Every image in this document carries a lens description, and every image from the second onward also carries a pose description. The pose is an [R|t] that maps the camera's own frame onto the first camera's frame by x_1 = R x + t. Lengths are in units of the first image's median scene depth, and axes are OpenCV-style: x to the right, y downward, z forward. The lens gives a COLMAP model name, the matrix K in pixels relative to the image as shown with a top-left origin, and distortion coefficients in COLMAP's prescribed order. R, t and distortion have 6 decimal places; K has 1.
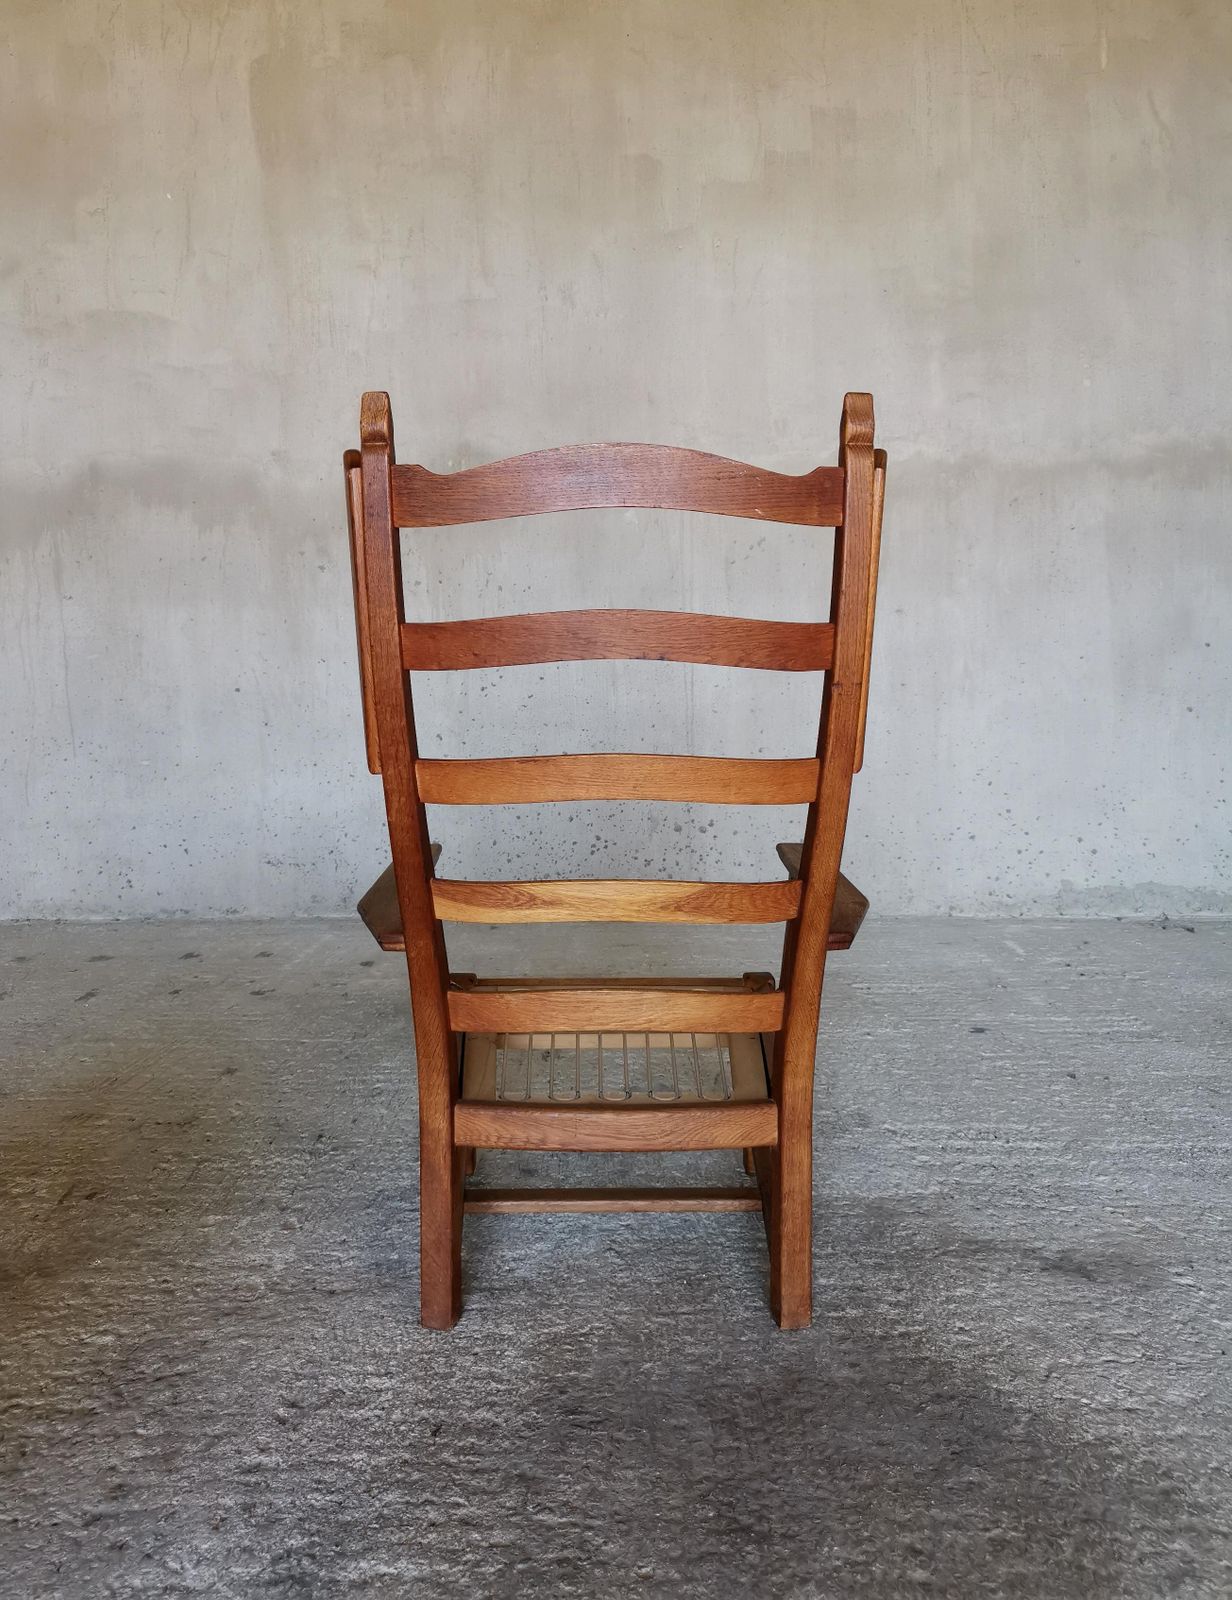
lens RADIAL K [[1322.5, 0, 592.9], [0, 1322.5, 735.7], [0, 0, 1]] dist [0.048779, -0.050235]
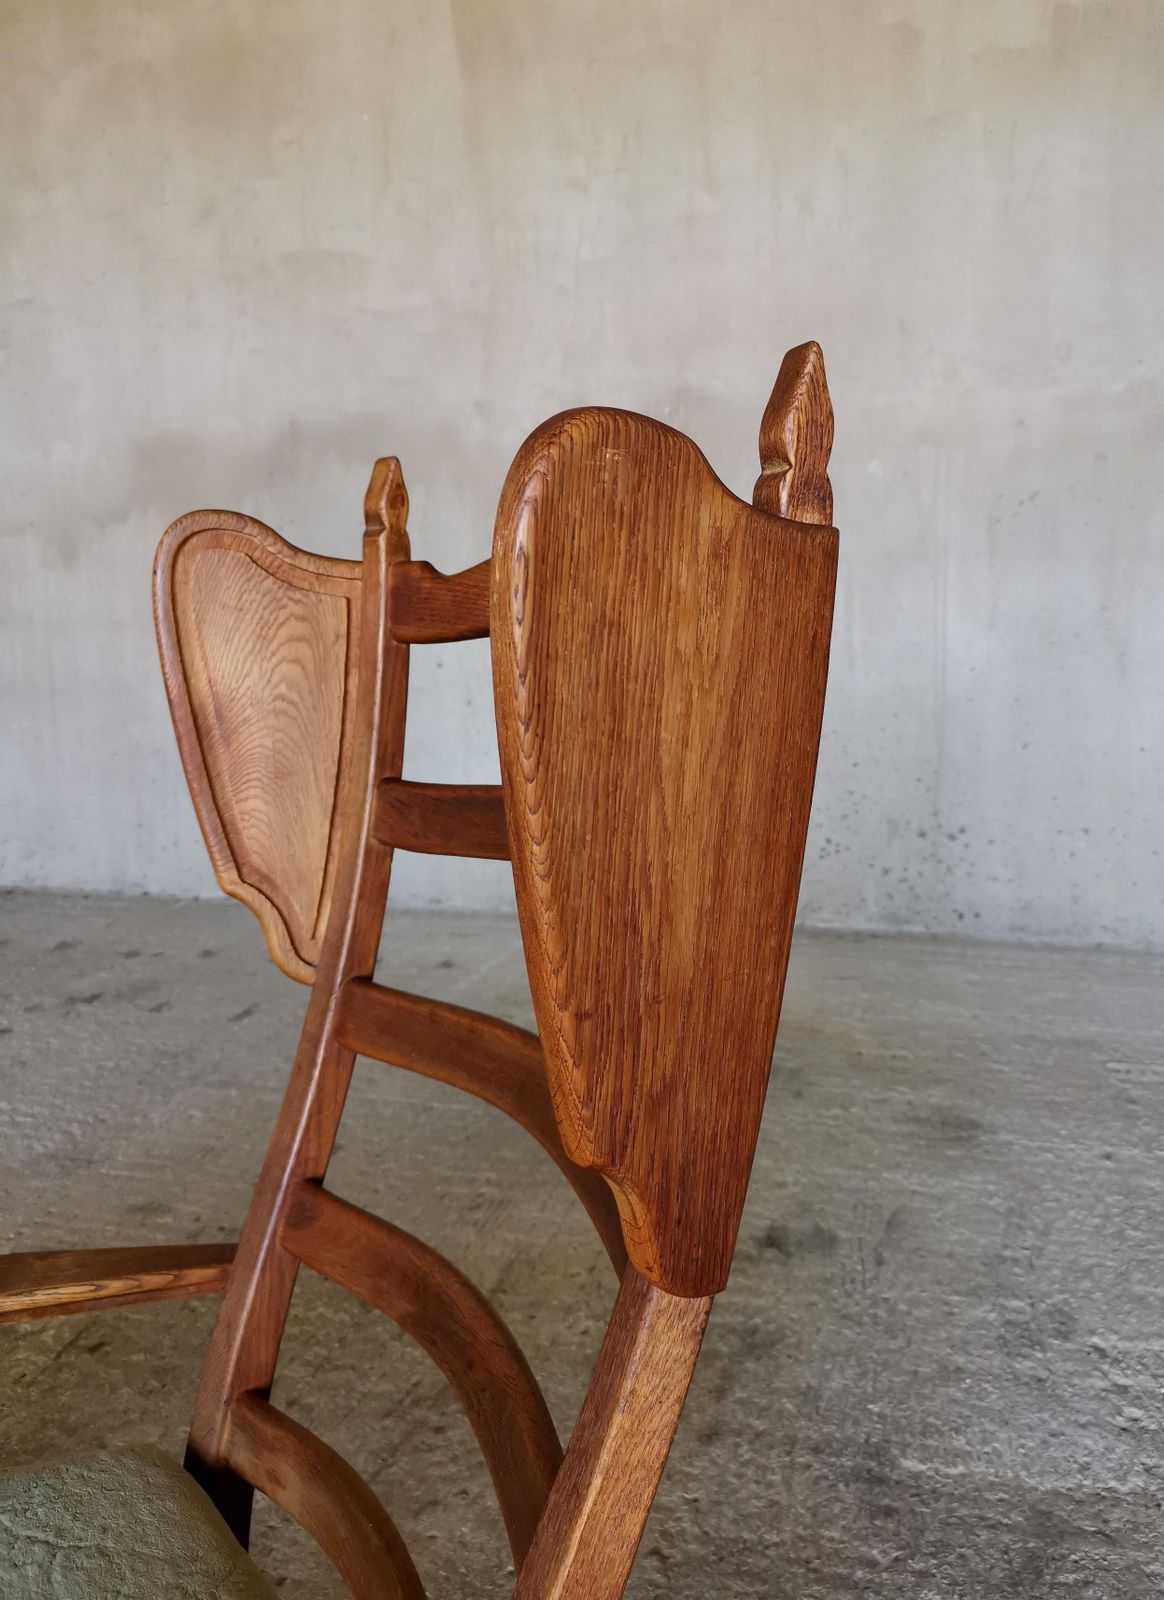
lens RADIAL K [[1318.0, 0, 646.1], [0, 1318.0, 746.3], [0, 0, 1]] dist [0.038068, -0.037501]
pose [[0.978070, 0.026796, -0.206544, 0.065232], [-0.010503, 0.996773, 0.079580, -0.053874], [0.208010, -0.075666, 0.975196, 0.132014]]
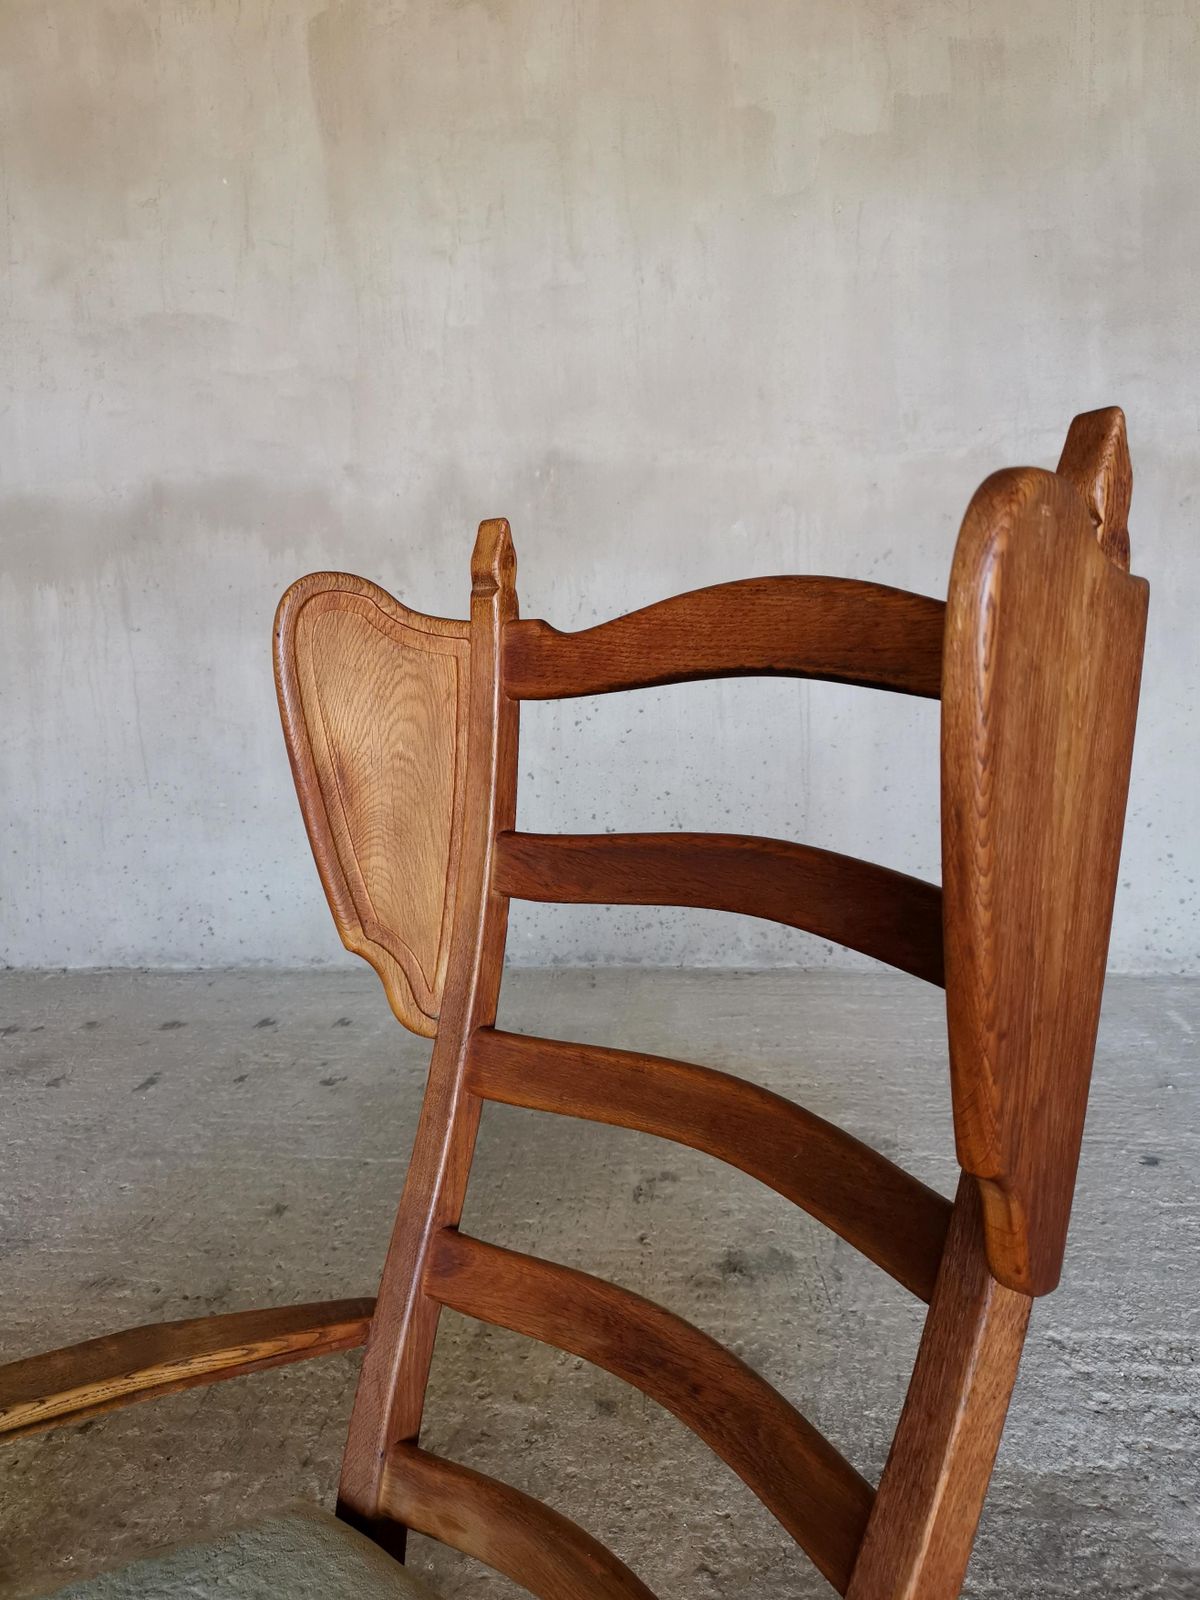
lens RADIAL K [[1279.6, 0, 605.3], [0, 1279.6, 795.0], [0, 0, 1]] dist [0.044415, -0.041703]
pose [[0.996554, -0.005576, -0.082755, 0.009334], [0.011841, 0.997083, 0.075405, -0.053083], [0.082093, -0.076125, 0.993713, 0.120644]]
